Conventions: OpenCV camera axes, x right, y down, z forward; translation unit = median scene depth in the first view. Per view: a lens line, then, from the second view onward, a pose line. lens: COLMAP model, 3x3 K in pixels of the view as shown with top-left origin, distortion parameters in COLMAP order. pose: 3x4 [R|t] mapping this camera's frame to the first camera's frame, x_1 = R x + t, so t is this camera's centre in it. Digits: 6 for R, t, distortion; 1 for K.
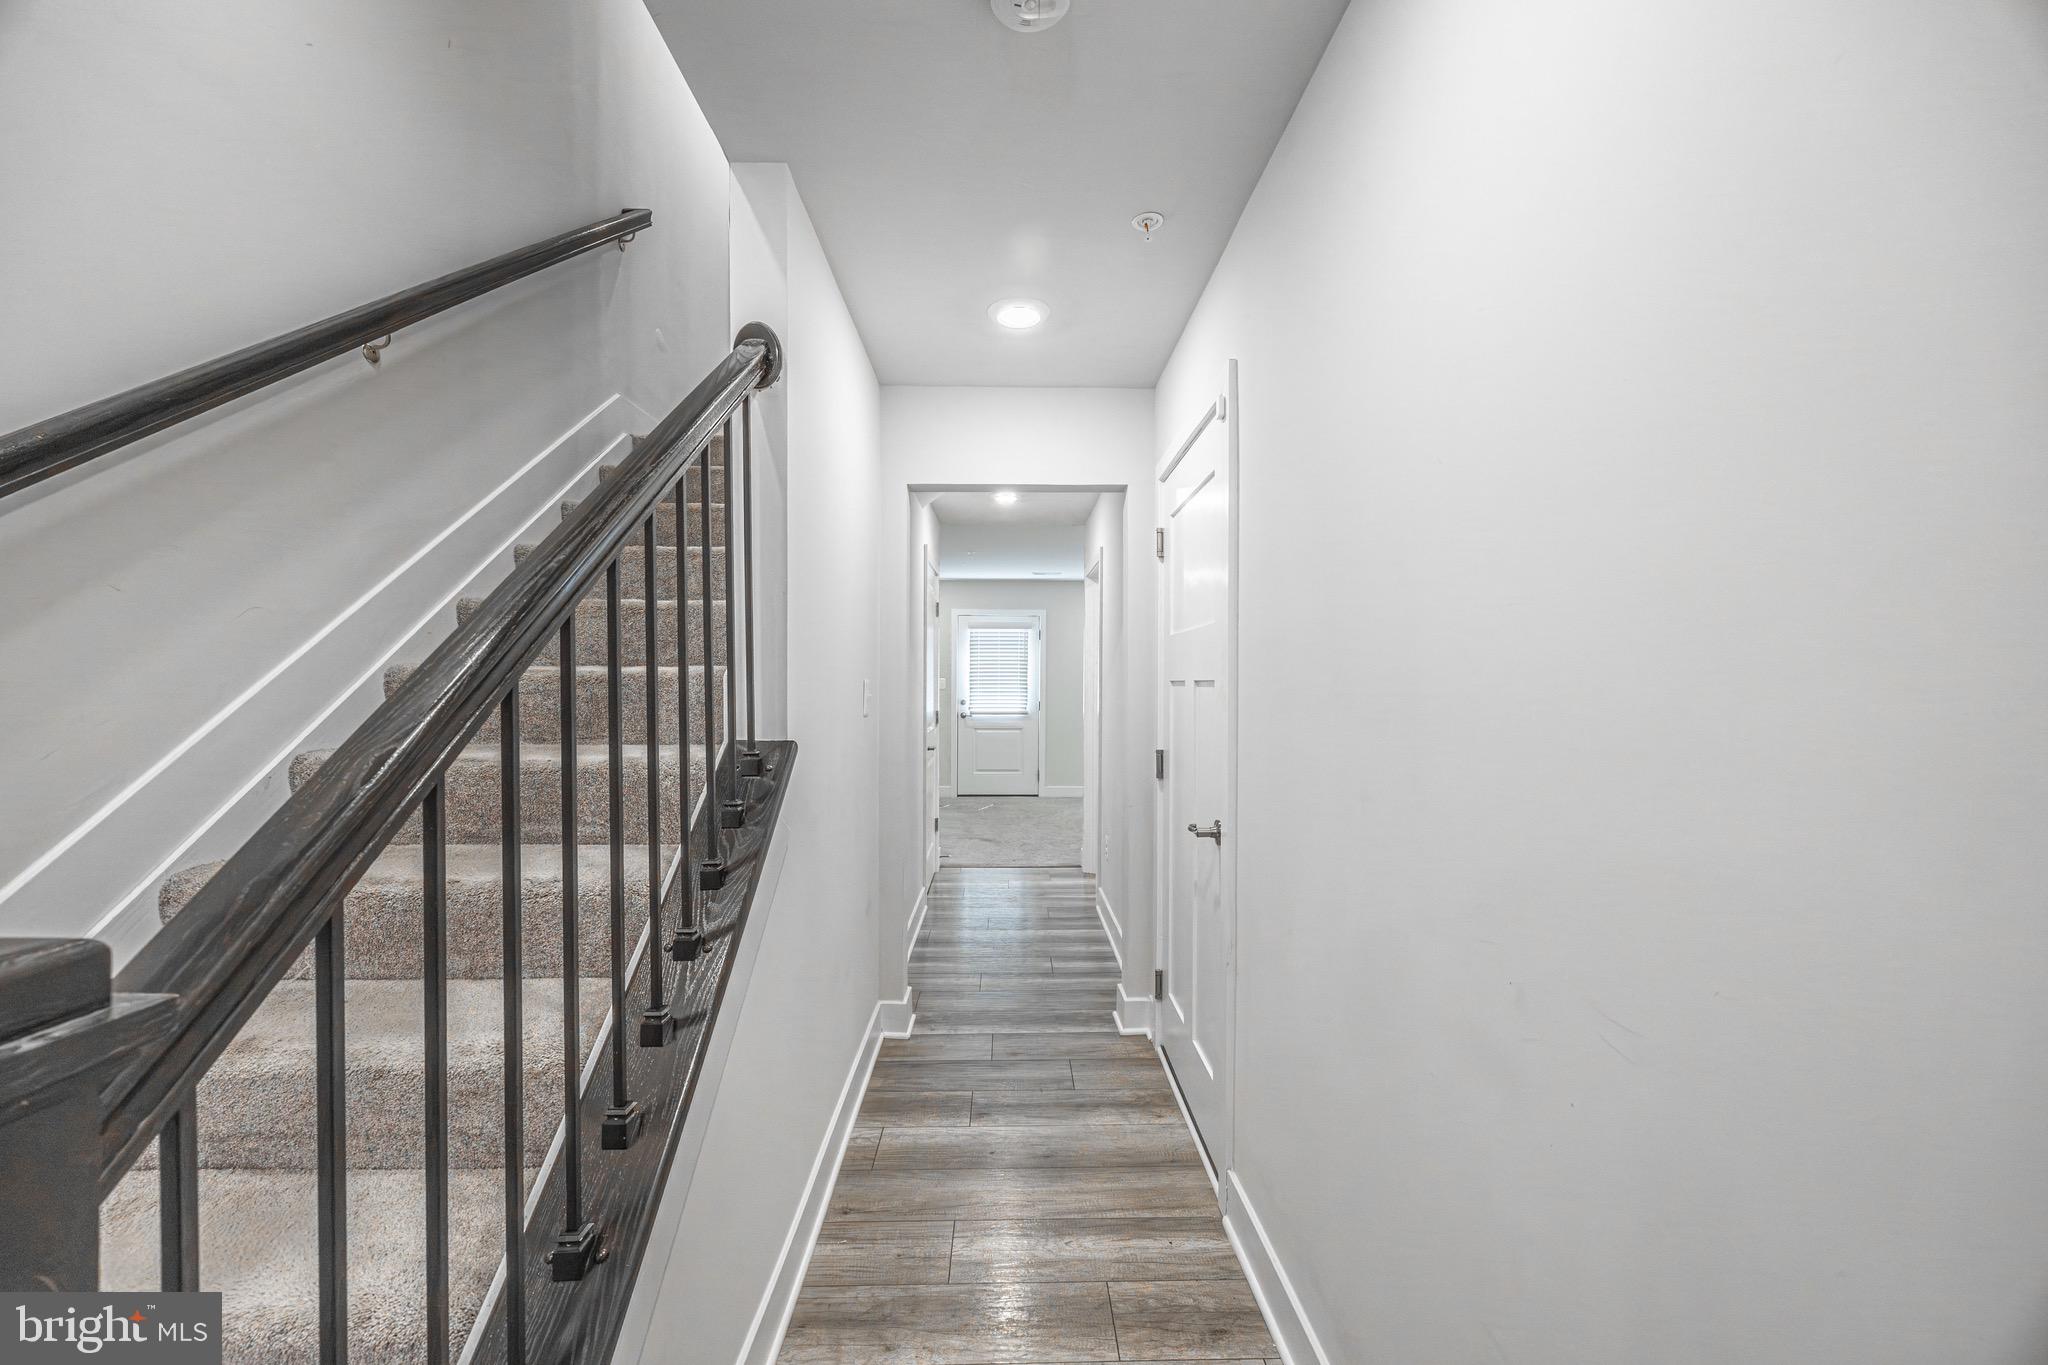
lens RADIAL K [[793.5, 0, 1023.8], [0, 793.5, 688.4], [0, 0, 1]] dist [0.000470, -0.000589]
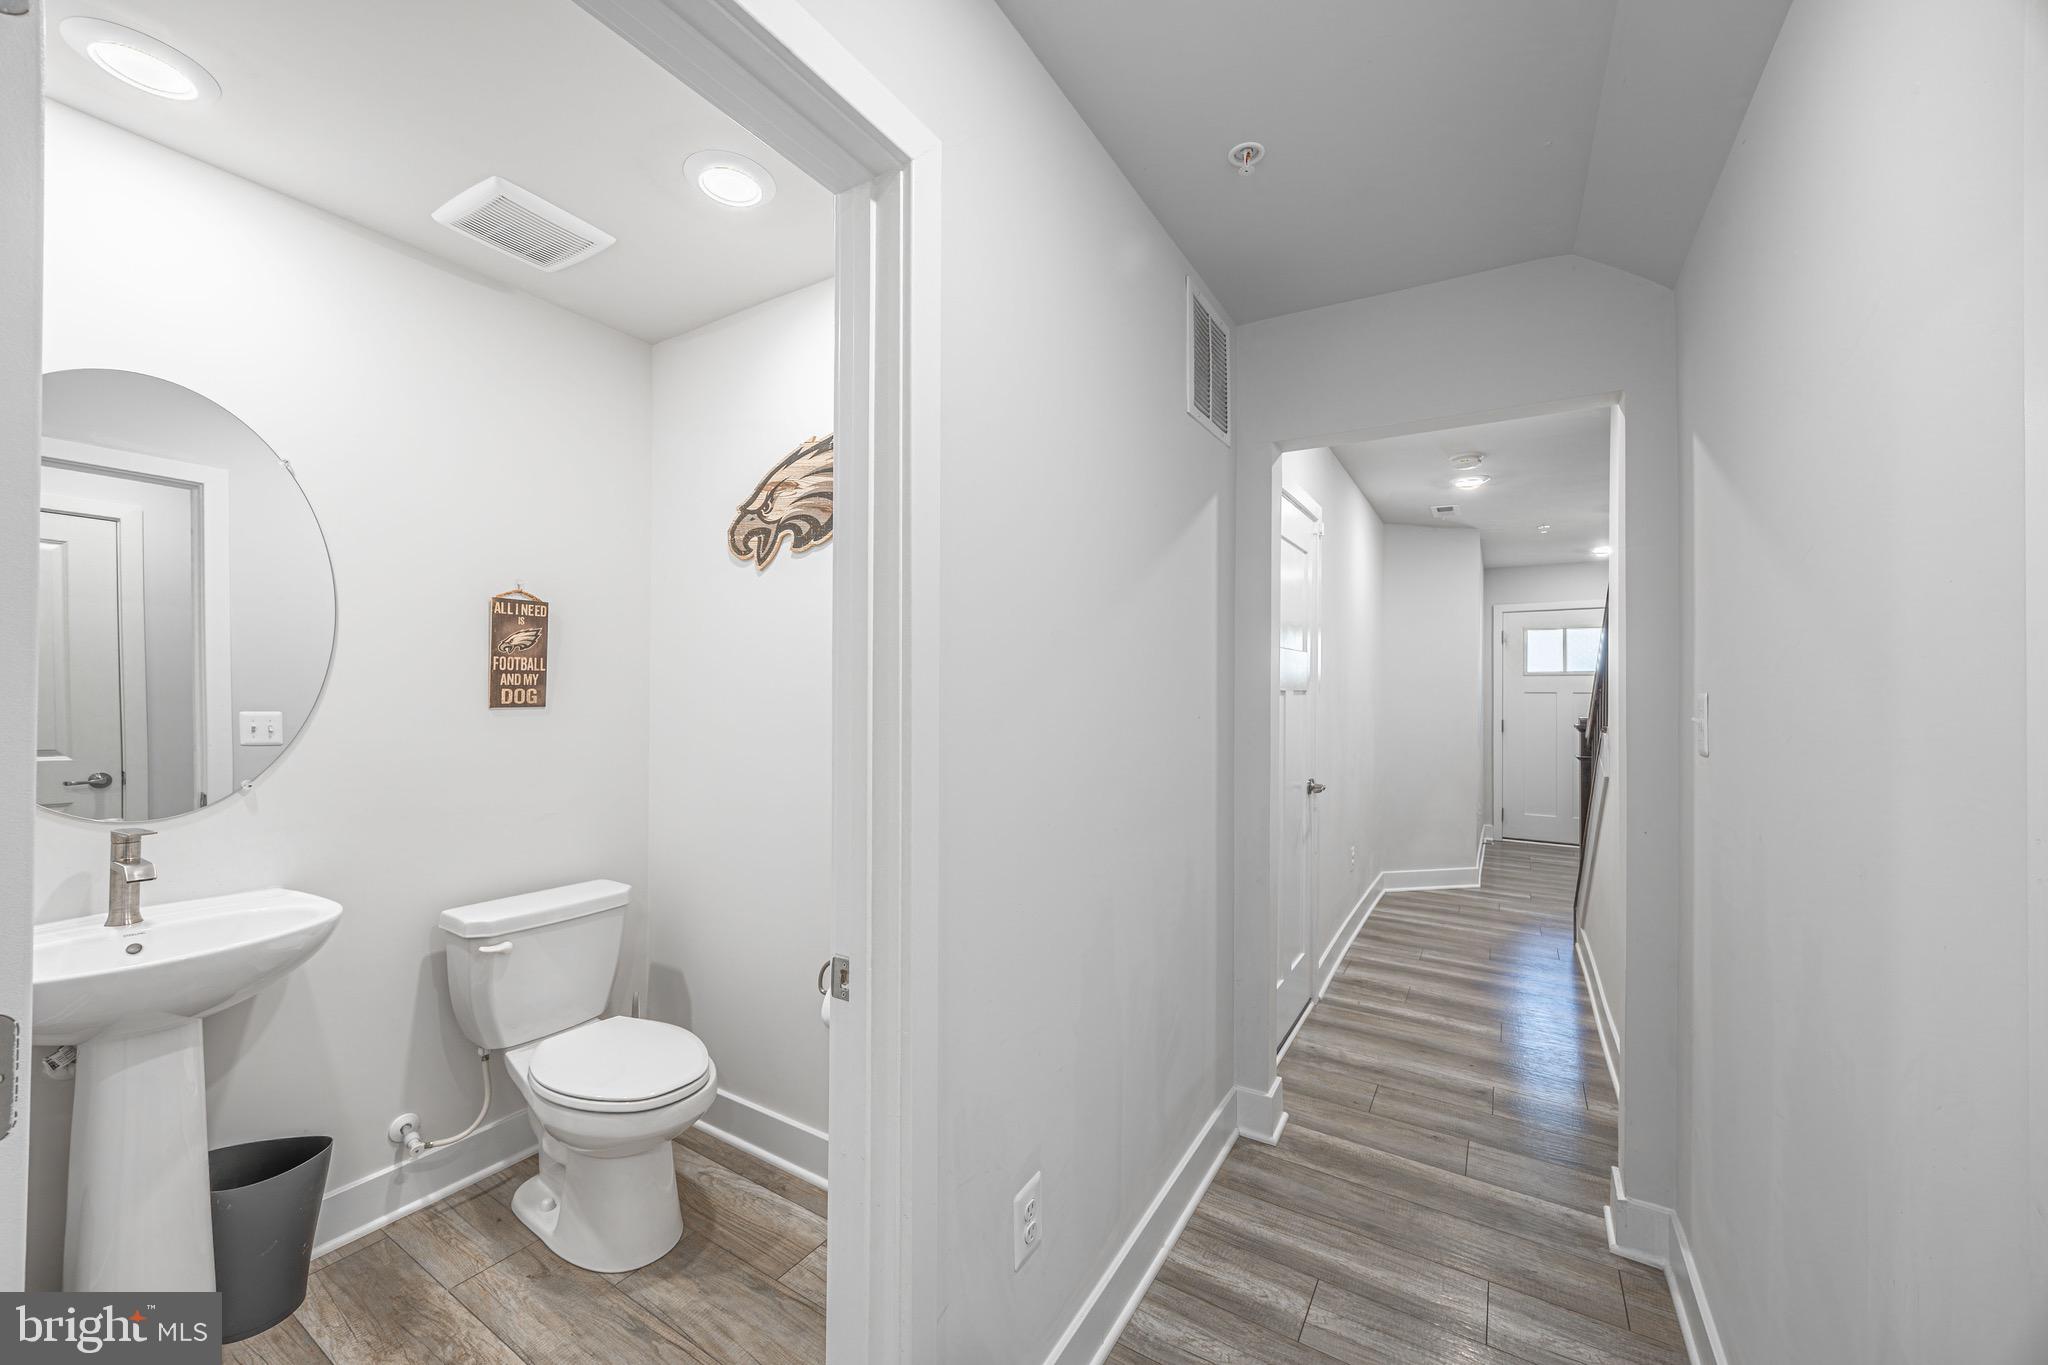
lens RADIAL K [[793.5, 0, 1012.3], [0, 793.5, 694.0], [0, 0, 1]] dist [0.000470, -0.000589]
pose [[-0.837582, -0.004177, 0.546295, -0.102944], [0.000655, 0.999962, 0.008650, -0.015312], [-0.546311, 0.007603, -0.837548, 2.188808]]
